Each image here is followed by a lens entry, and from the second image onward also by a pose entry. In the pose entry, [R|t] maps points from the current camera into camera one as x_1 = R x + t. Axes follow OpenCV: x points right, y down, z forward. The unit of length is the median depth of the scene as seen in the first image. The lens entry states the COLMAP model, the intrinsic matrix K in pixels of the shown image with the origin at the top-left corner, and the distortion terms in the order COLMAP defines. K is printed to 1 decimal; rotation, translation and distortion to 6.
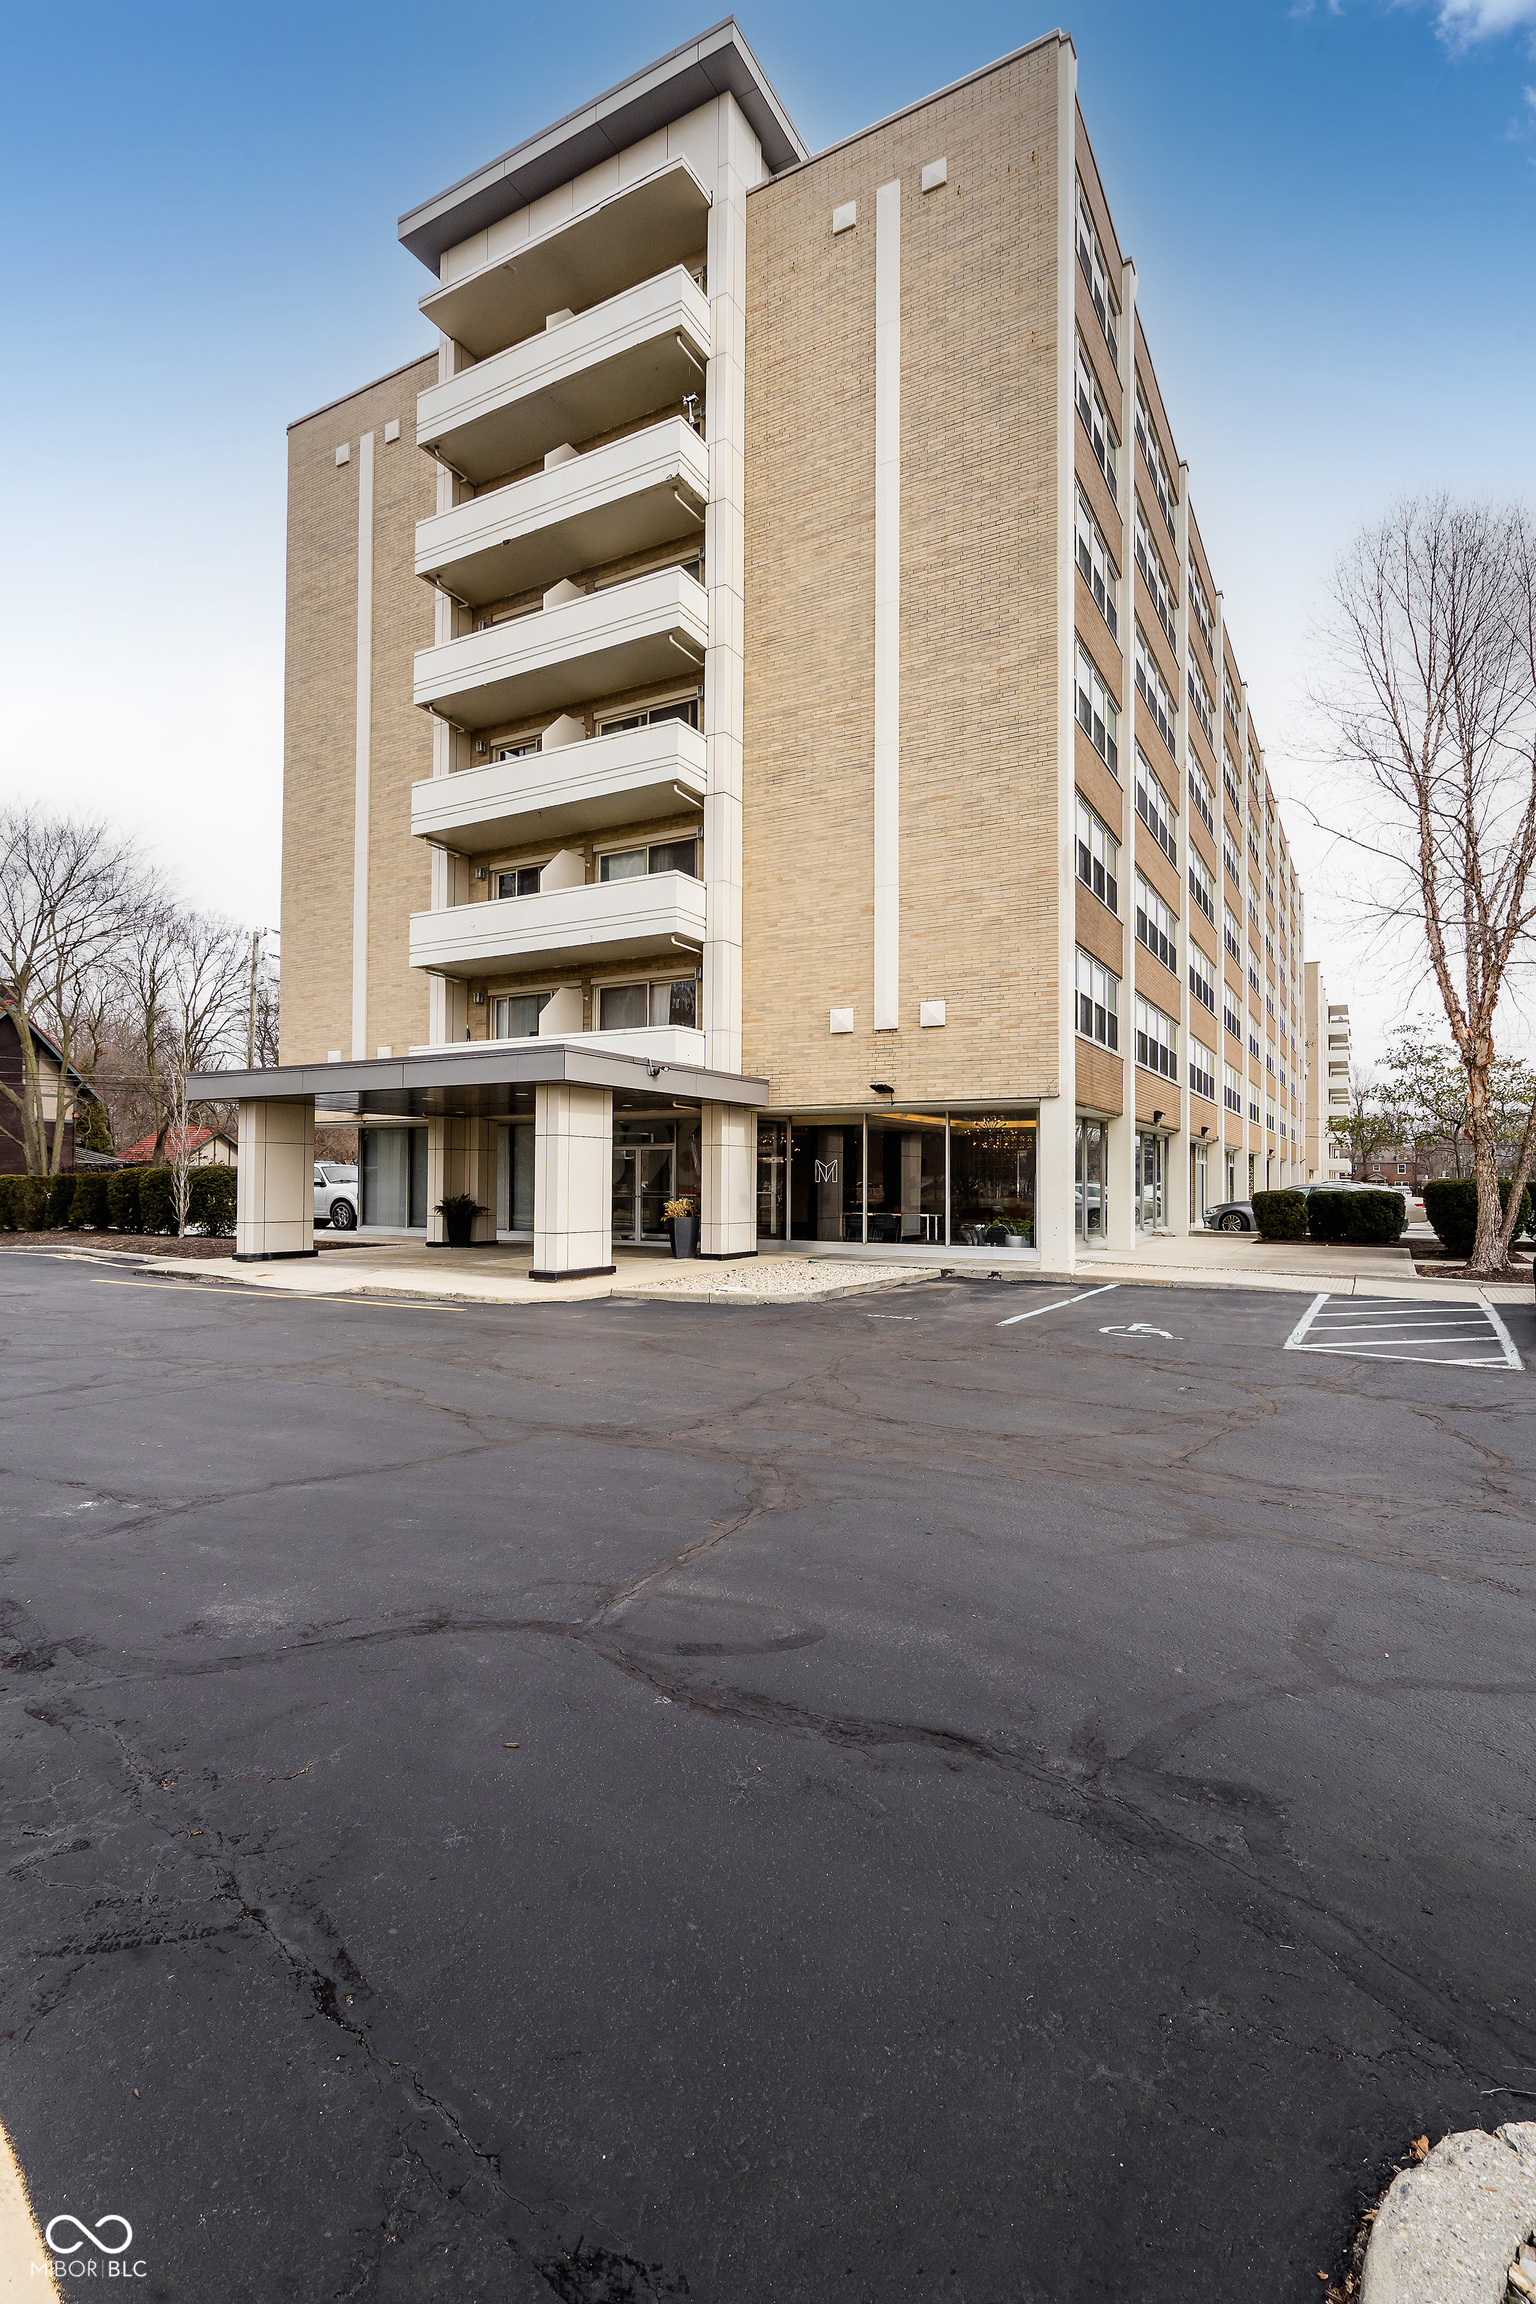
lens RADIAL K [[1044.7, 0, 763.2], [0, 1044.7, 1159.9], [0, 0, 1]] dist [-0.007769, 0.003204]
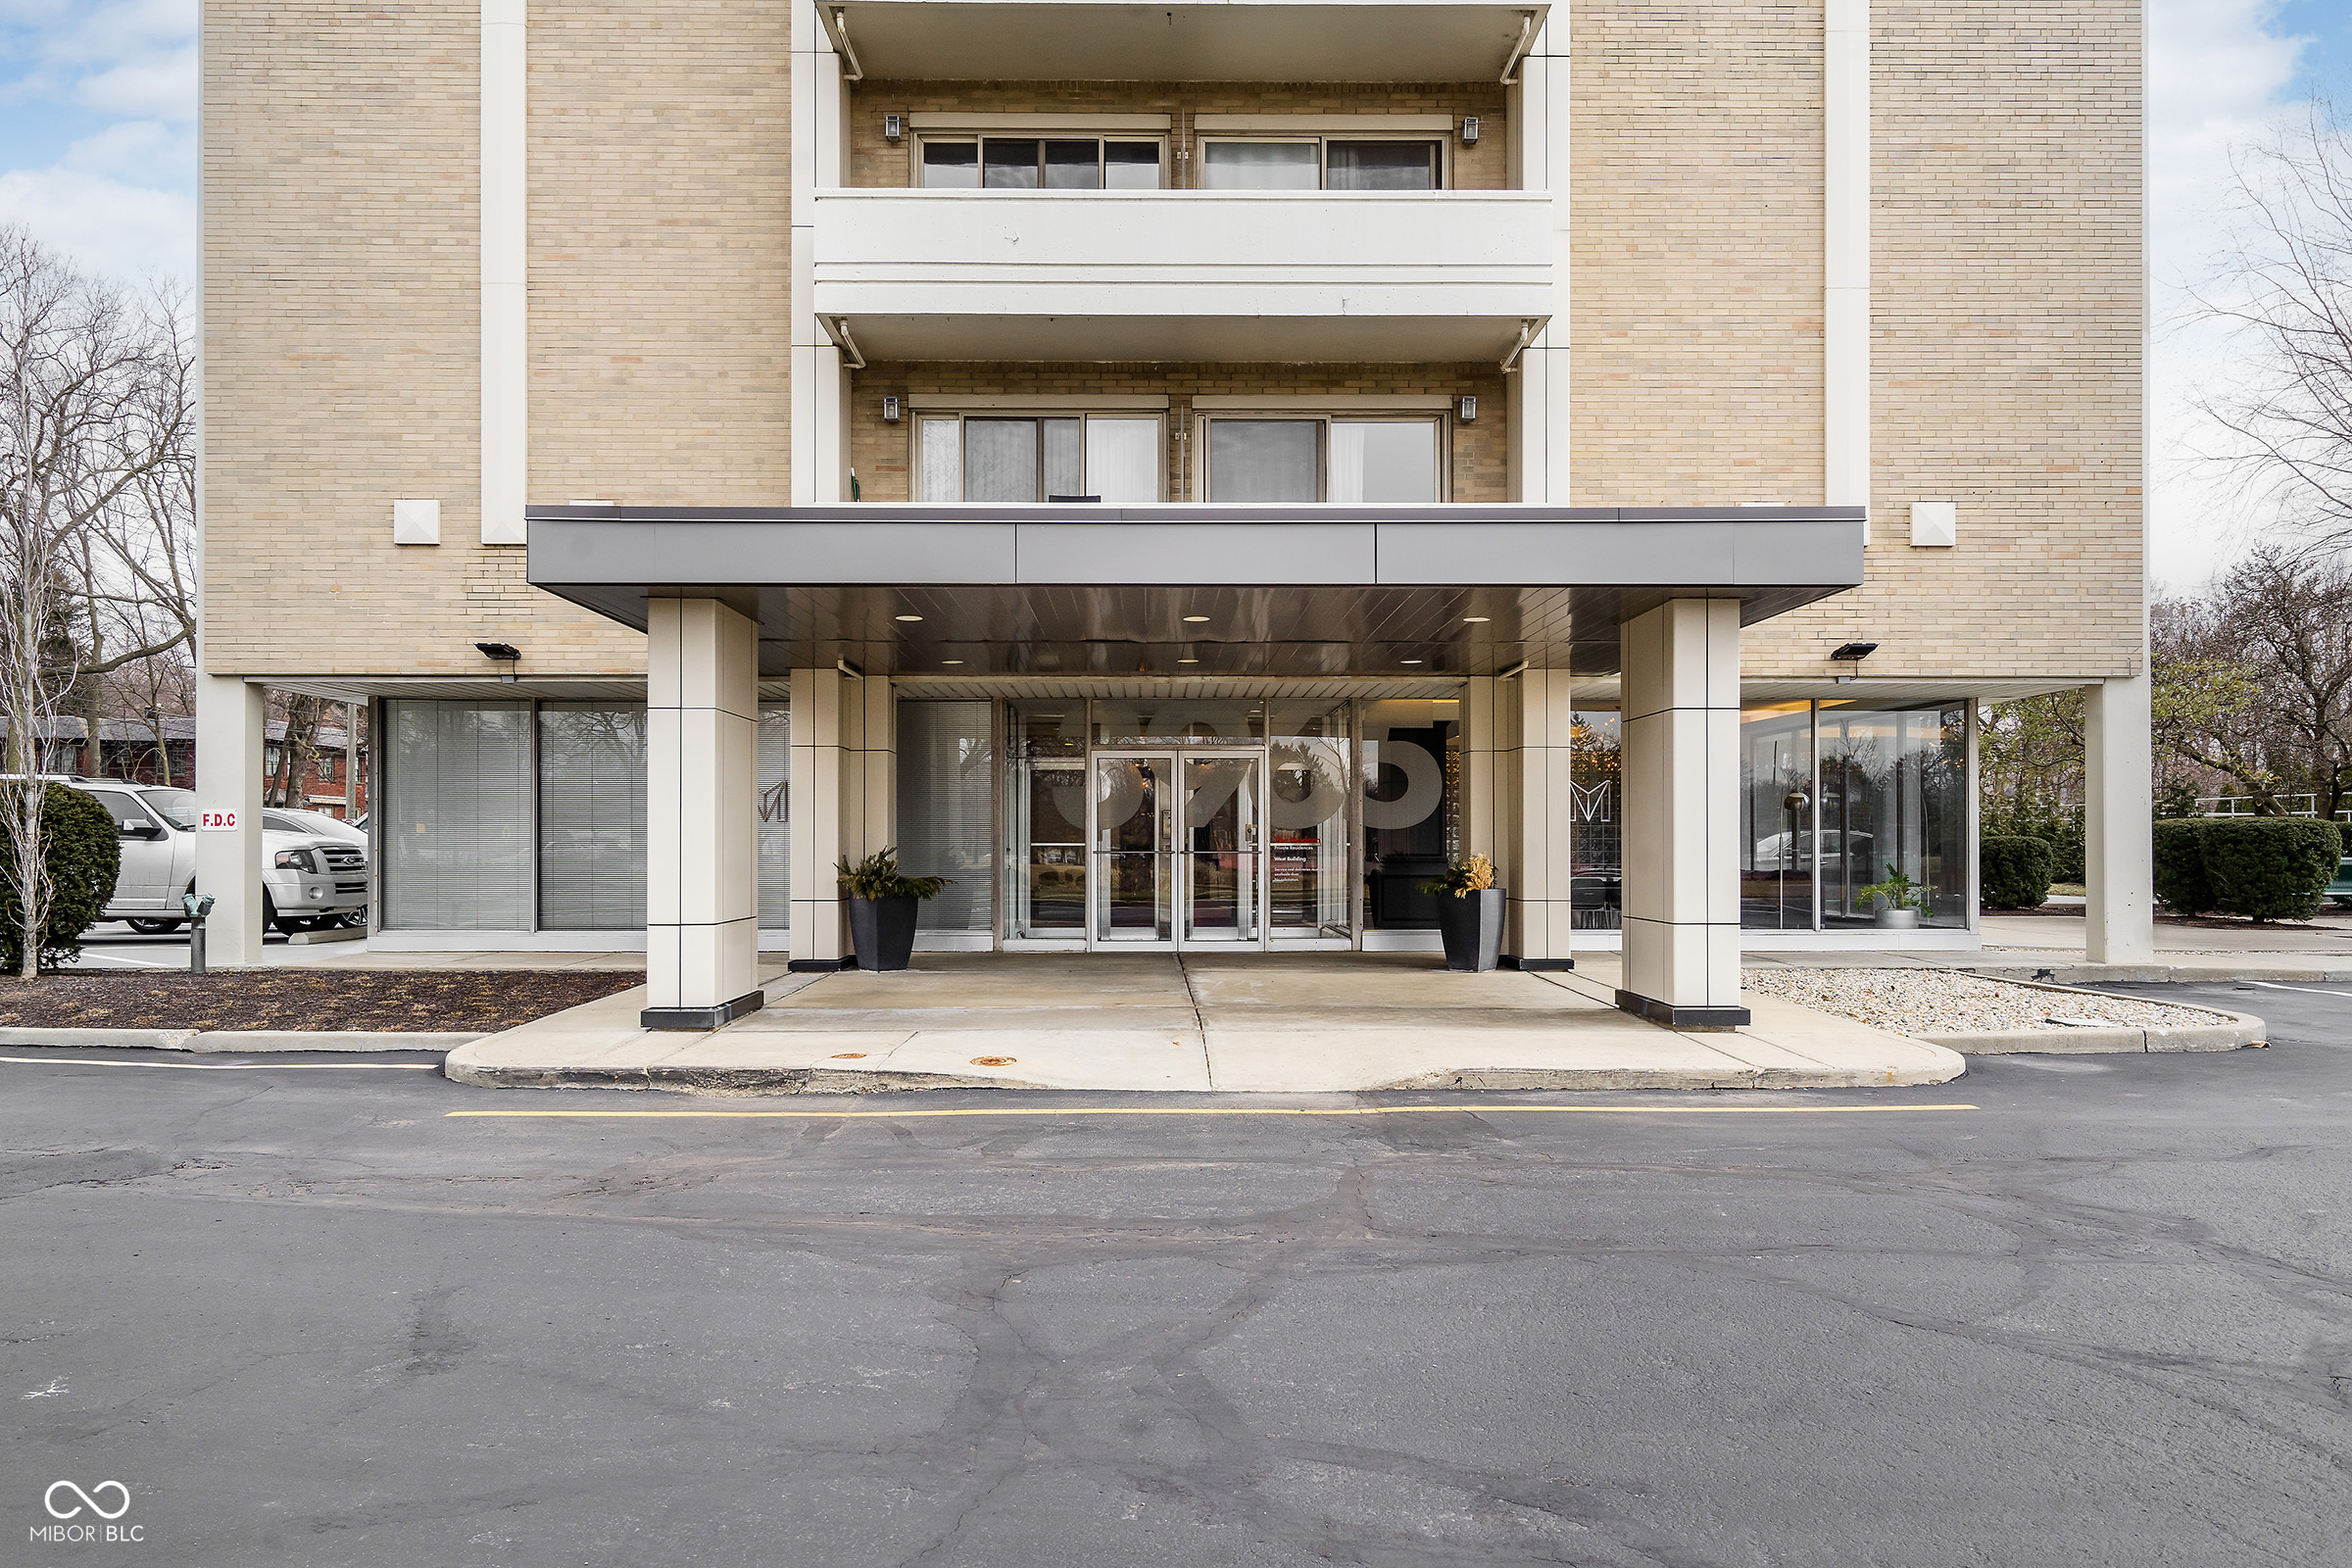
lens RADIAL K [[1739.4, 0, 1174.4], [0, 1739.4, 809.4], [0, 0, 1]] dist [0.014276, -0.000701]
pose [[0.875192, -0.000822, 0.483775, -0.639420], [-0.007020, 0.999872, 0.014399, 0.005338], [-0.483724, -0.015998, 0.875074, 0.346842]]
